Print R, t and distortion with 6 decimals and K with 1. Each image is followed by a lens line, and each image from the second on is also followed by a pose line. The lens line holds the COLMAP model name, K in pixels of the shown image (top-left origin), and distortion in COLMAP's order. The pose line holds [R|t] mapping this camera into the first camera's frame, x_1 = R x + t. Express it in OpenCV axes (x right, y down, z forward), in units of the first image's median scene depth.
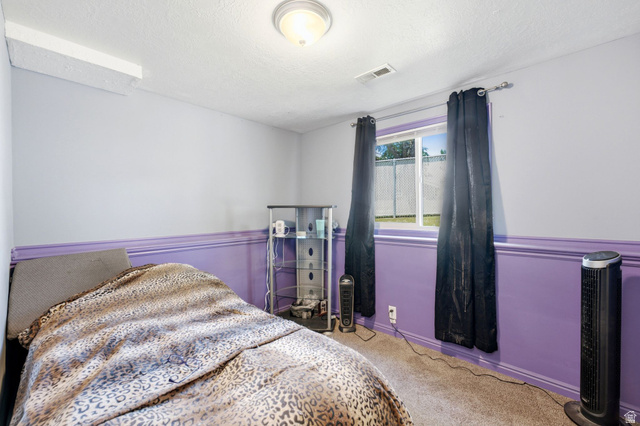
lens RADIAL K [[262.9, 0, 317.5], [0, 262.9, 212.1], [0, 0, 1]] dist [-0.008449, 0.000370]
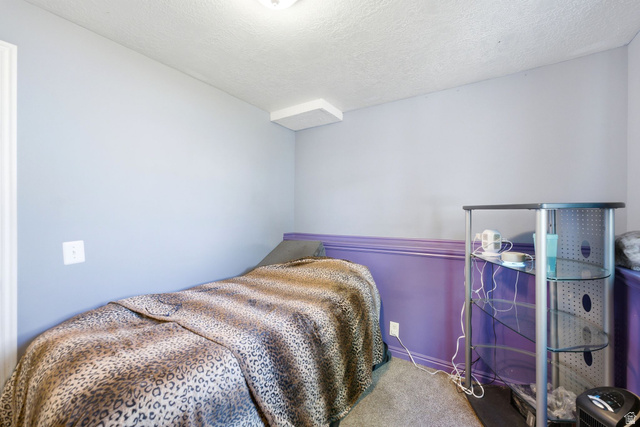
lens RADIAL K [[262.9, 0, 317.5], [0, 262.9, 212.6], [0, 0, 1]] dist [-0.008449, 0.000370]
pose [[0.184178, 0.005269, -0.982879, 0.391292], [-0.008838, 0.999954, 0.003704, -0.006669], [0.982853, 0.008005, 0.184216, 0.515005]]
